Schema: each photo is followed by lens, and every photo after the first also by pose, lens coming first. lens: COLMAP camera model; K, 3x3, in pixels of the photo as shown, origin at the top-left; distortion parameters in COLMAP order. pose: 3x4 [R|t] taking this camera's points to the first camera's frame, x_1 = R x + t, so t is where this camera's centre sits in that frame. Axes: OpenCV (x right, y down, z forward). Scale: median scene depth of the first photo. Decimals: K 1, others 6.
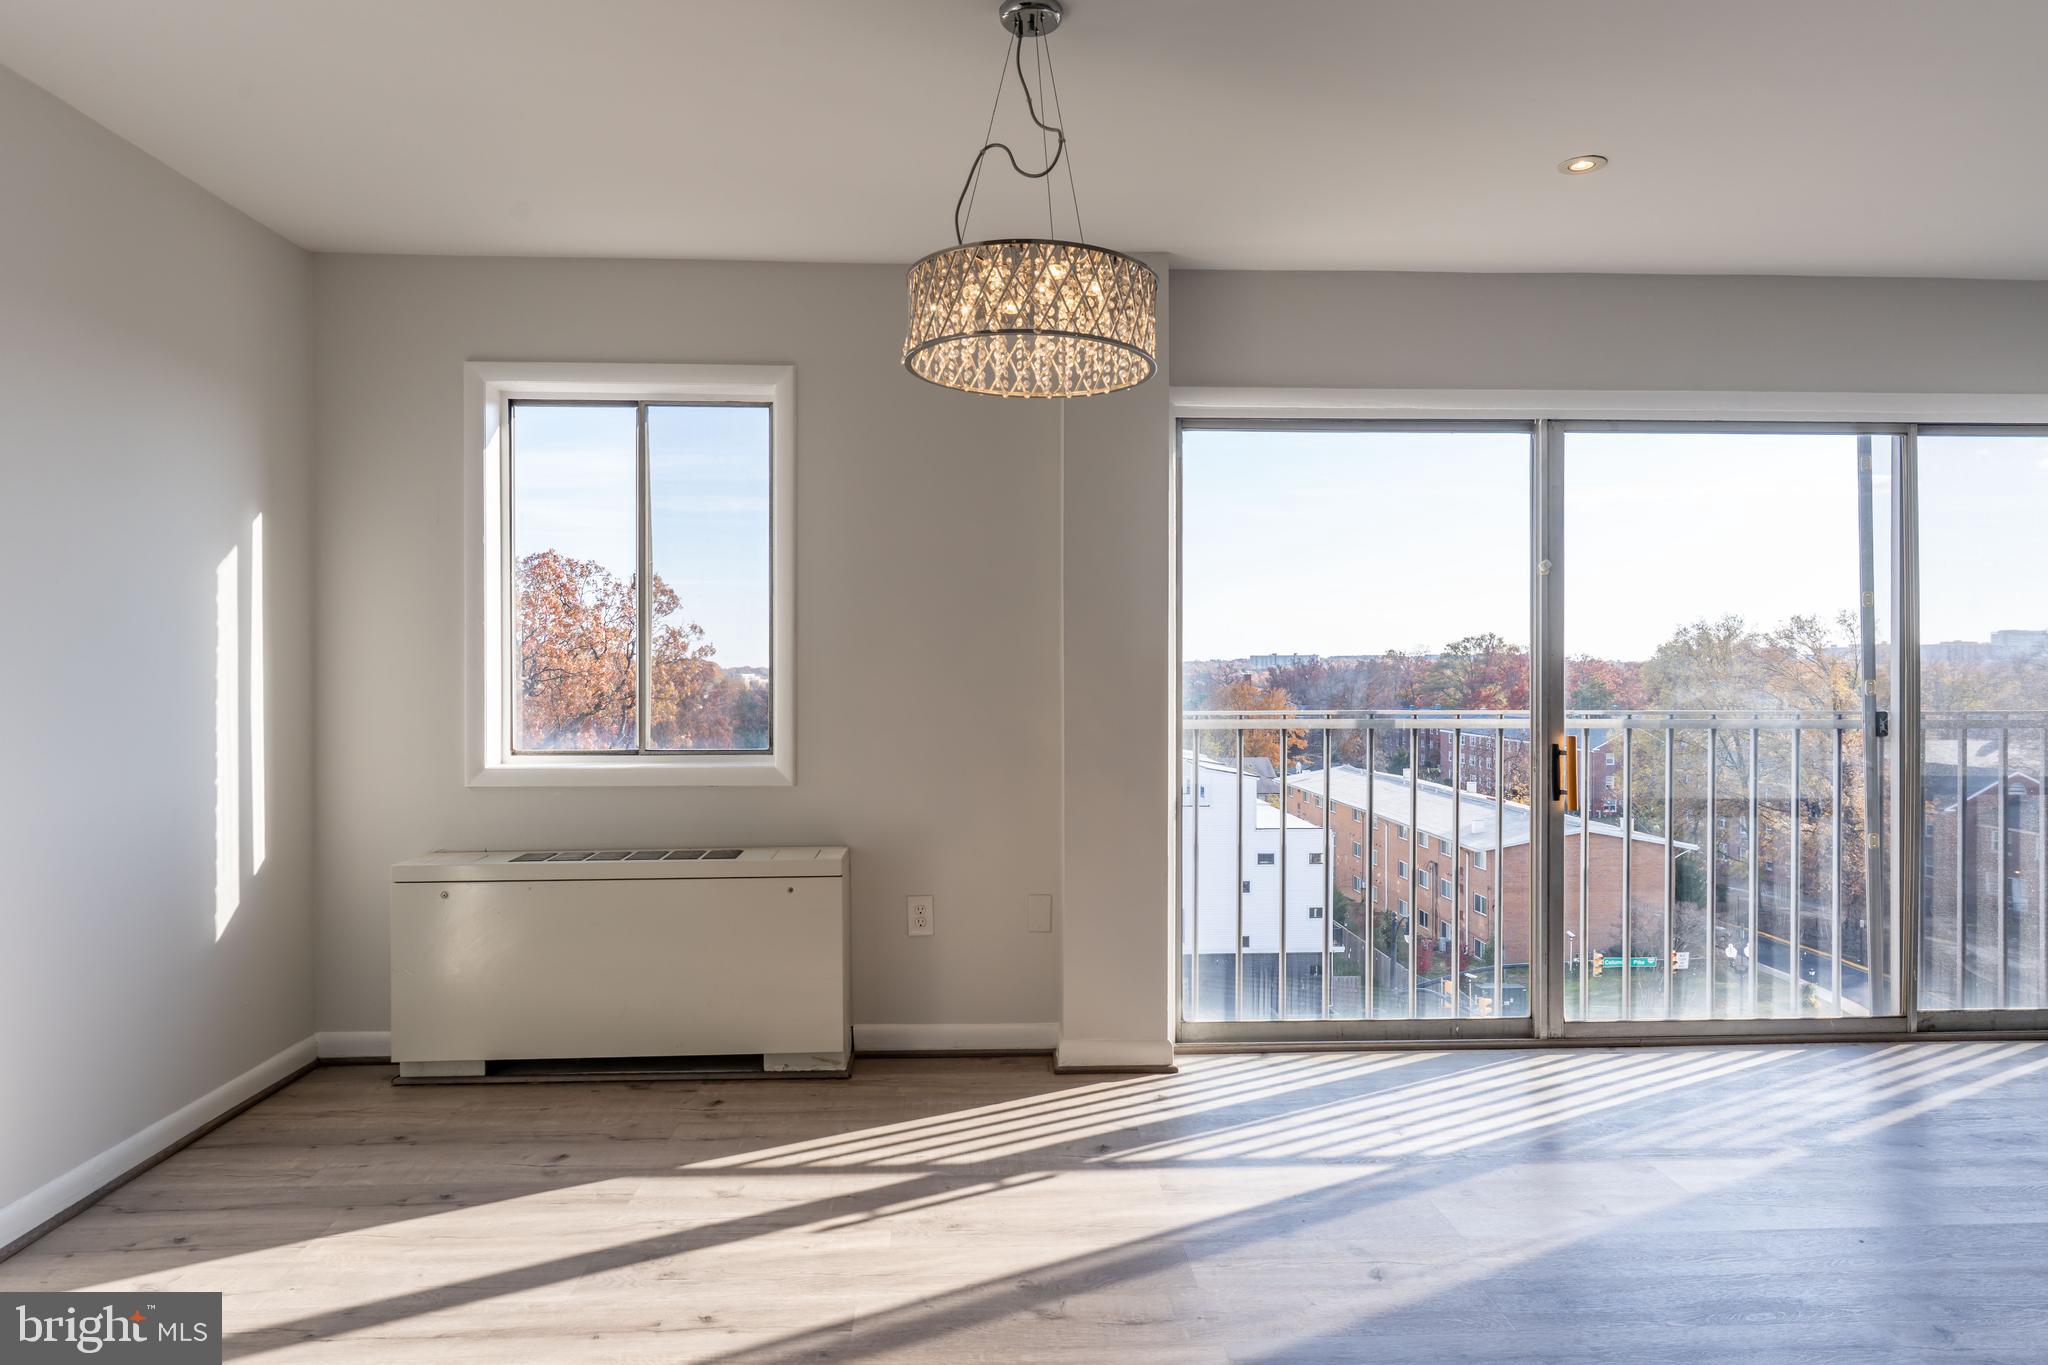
lens RADIAL K [[1218.2, 0, 1024.0], [0, 1218.2, 682.5], [0, 0, 1]] dist [-0.005122, -0.000219]
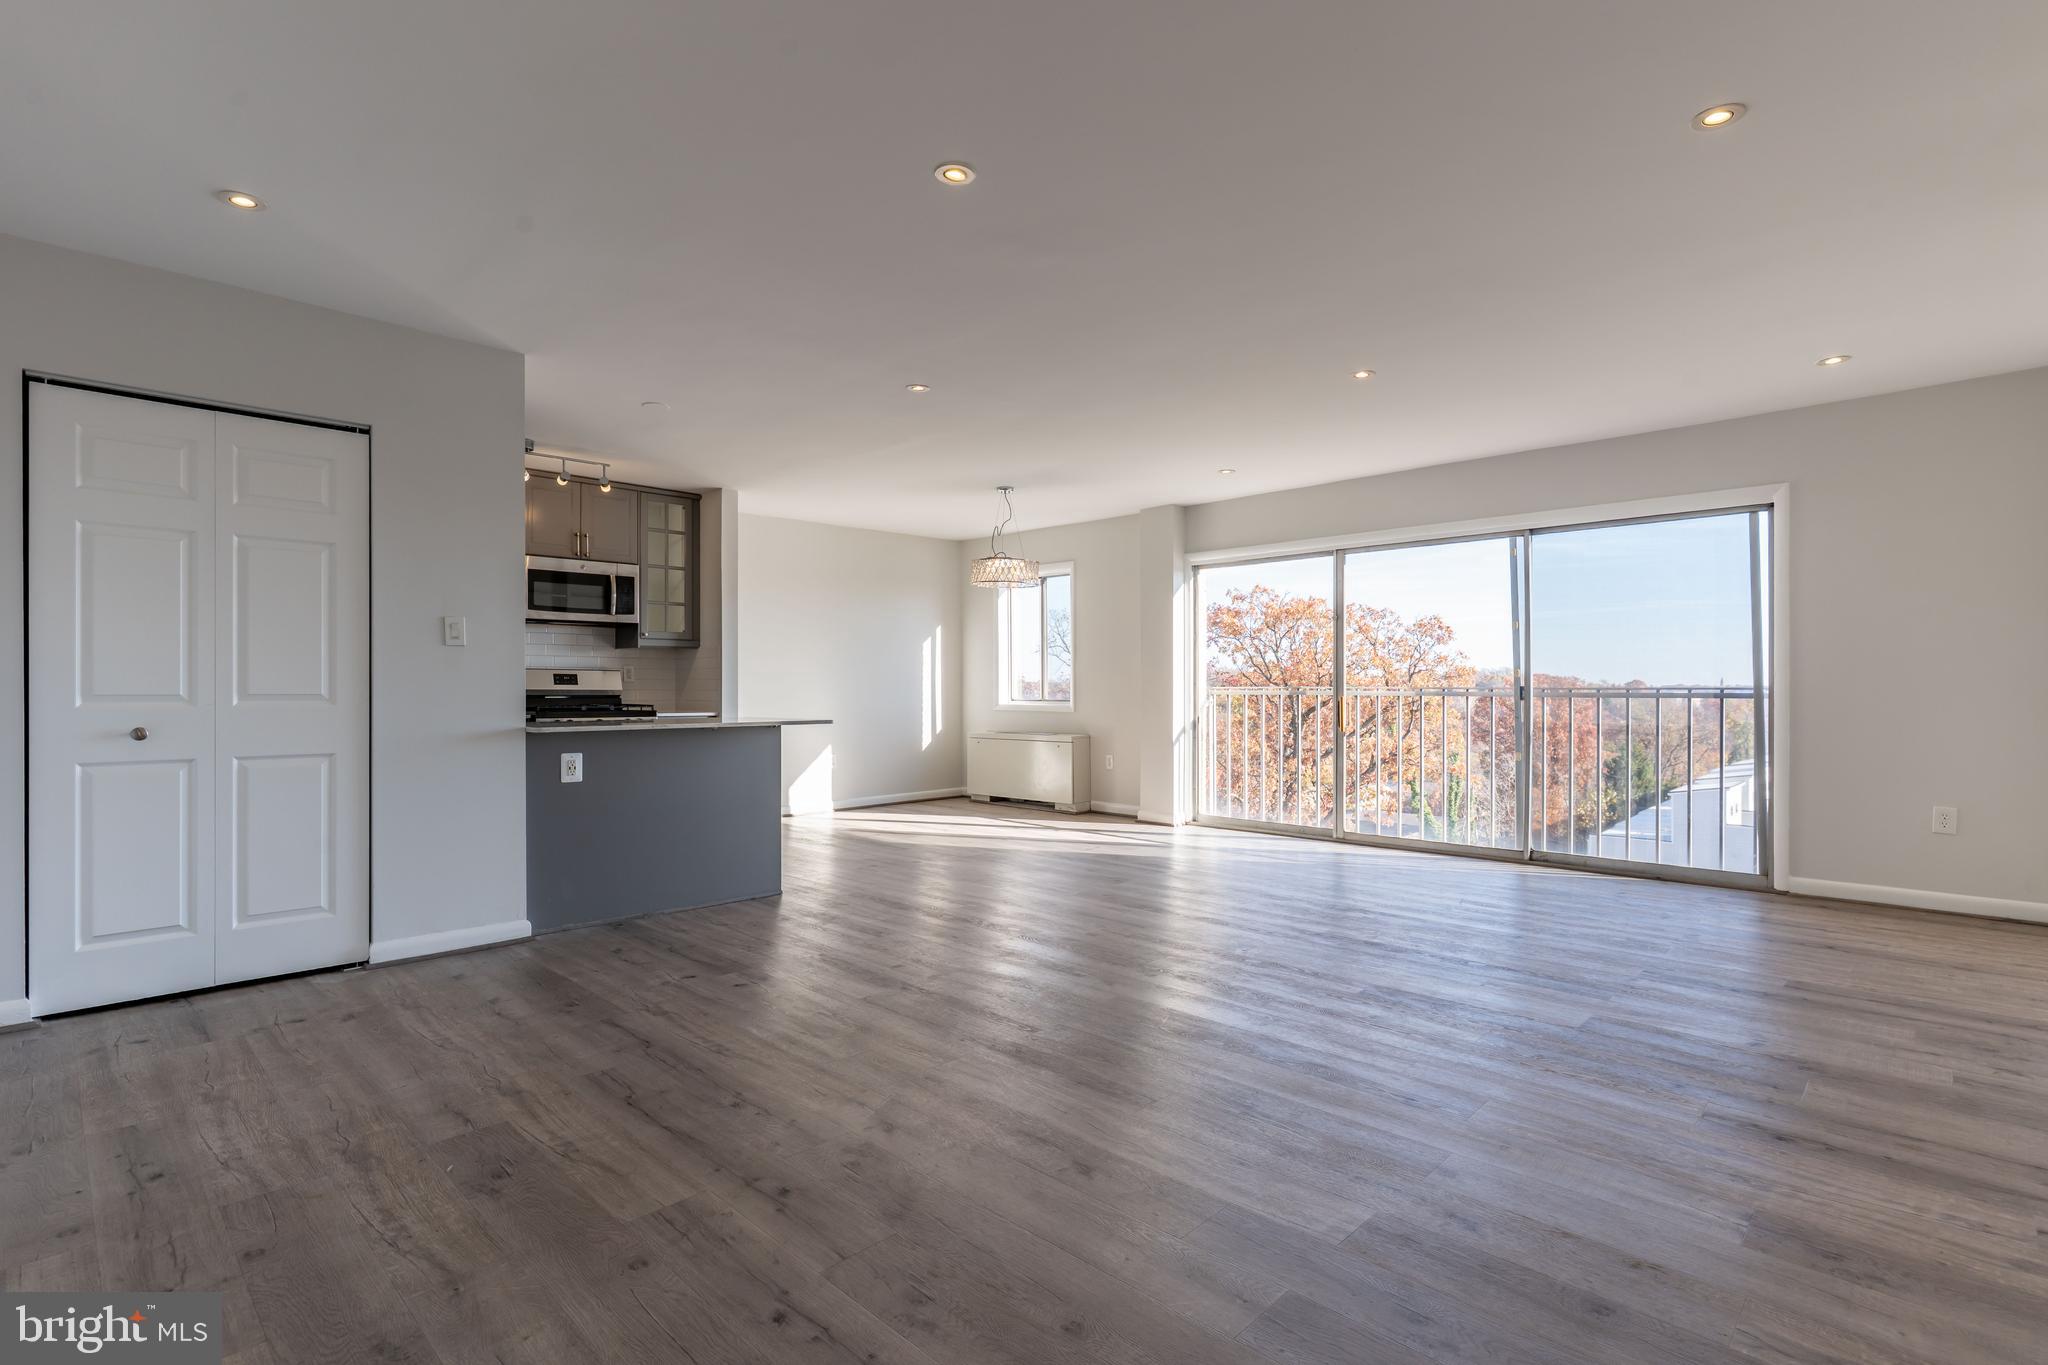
lens RADIAL K [[968.8, 0, 1024.0], [0, 968.8, 682.5], [0, 0, 1]] dist [0.001719, -0.000425]
pose [[0.678912, -0.004549, -0.734205, 1.359203], [-0.008185, 0.999872, -0.013764, 0.047938], [0.734174, 0.015353, 0.678788, -0.585646]]
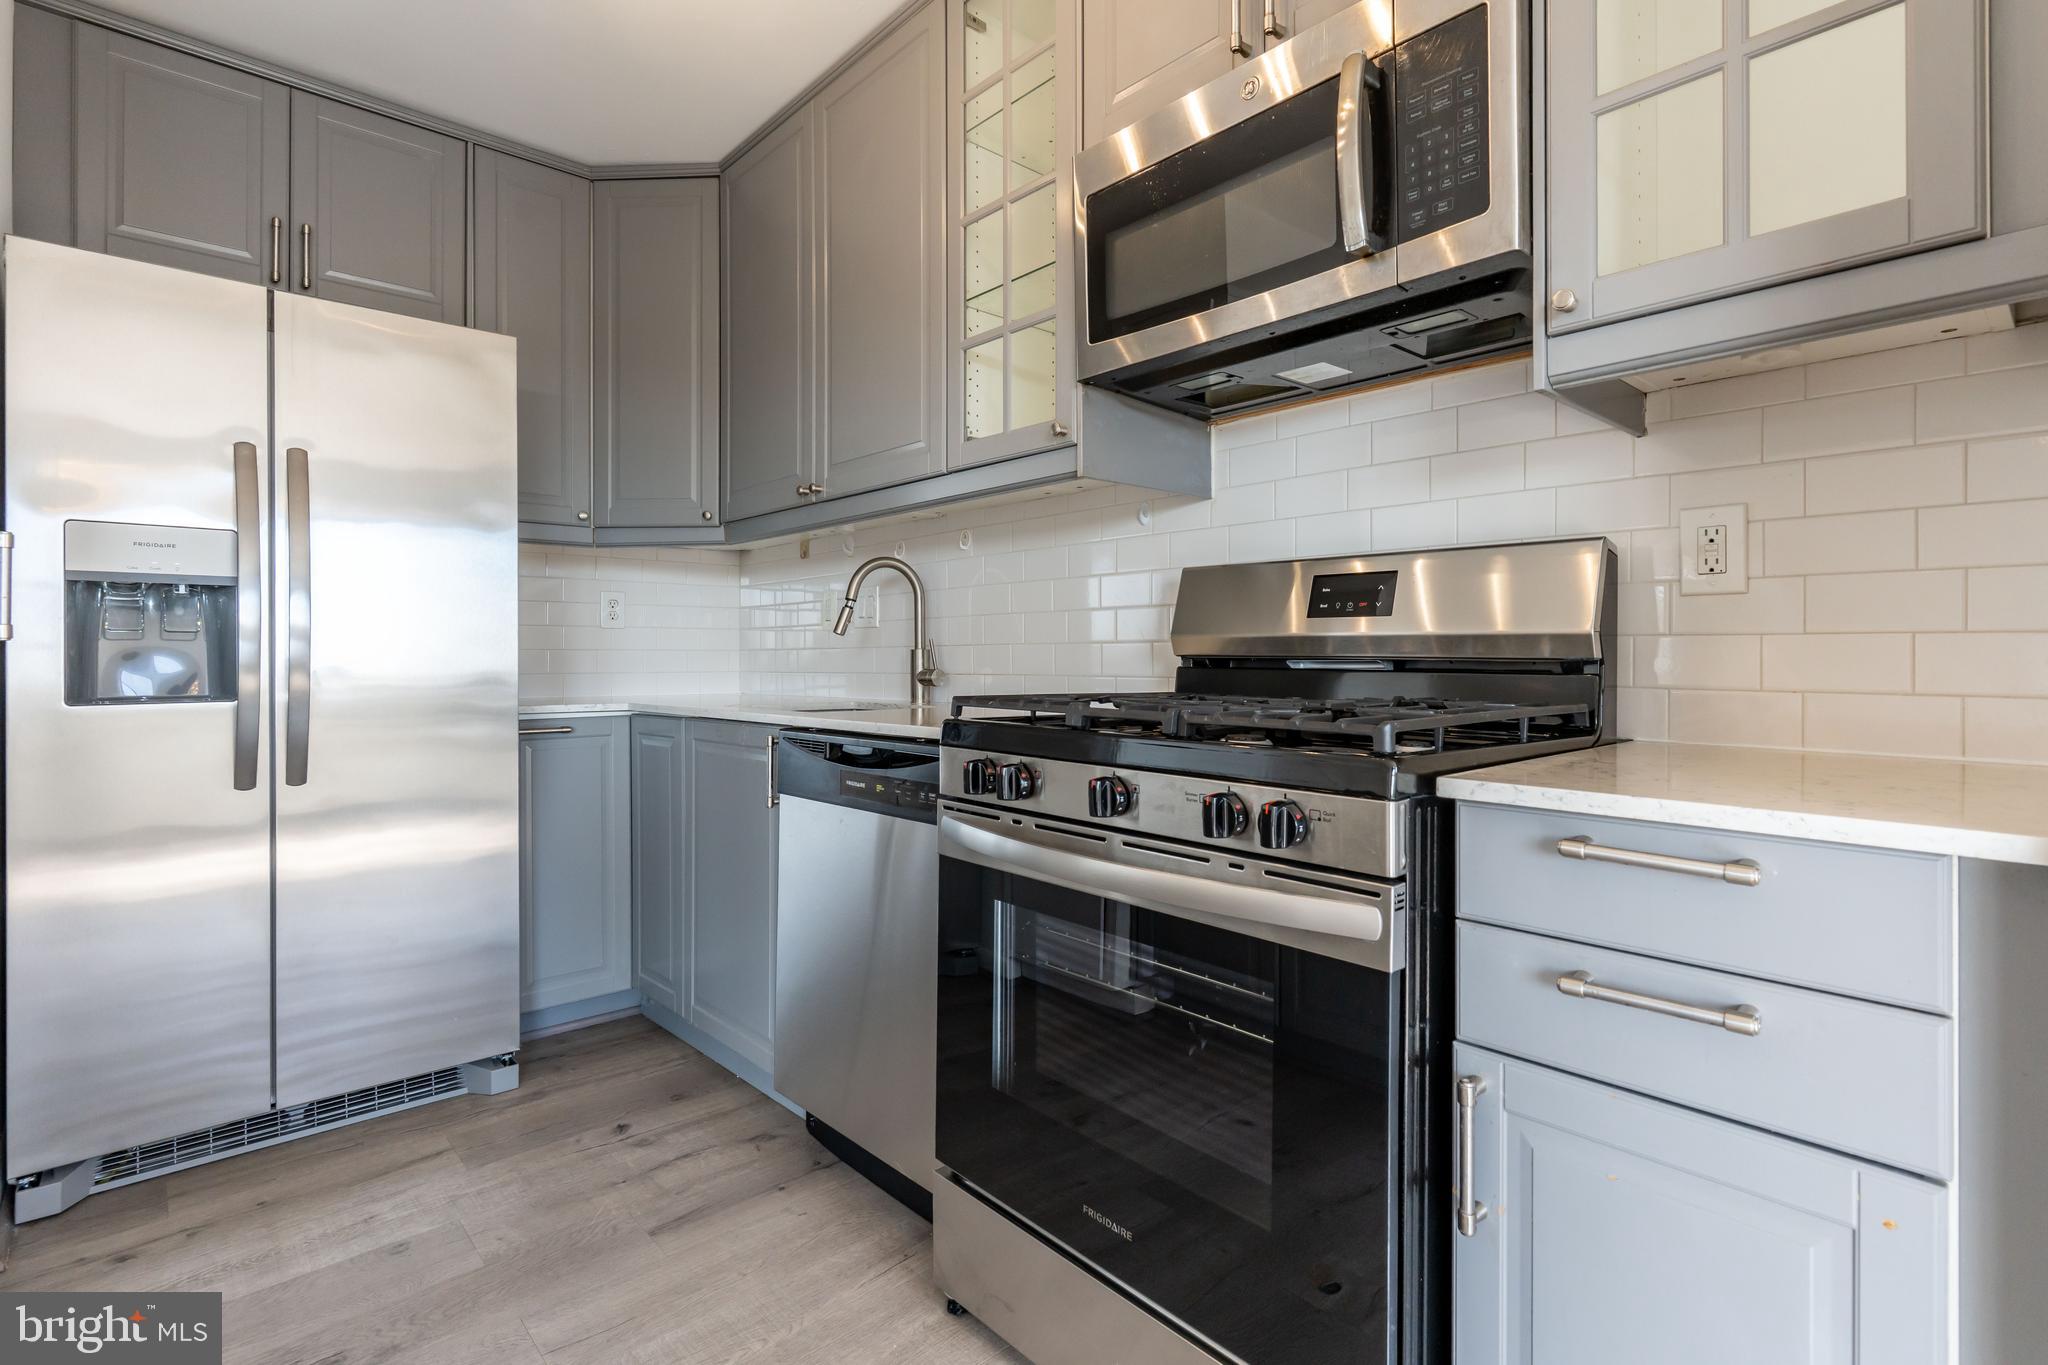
lens RADIAL K [[975.8, 0, 1023.7], [0, 975.8, 653.2], [0, 0, 1]] dist [-0.000240, -0.000159]
pose [[-0.771565, -0.001651, -0.636148, -0.092360], [-0.007668, 0.999948, 0.006706, 0.049090], [0.636104, 0.010052, -0.771538, 0.234425]]
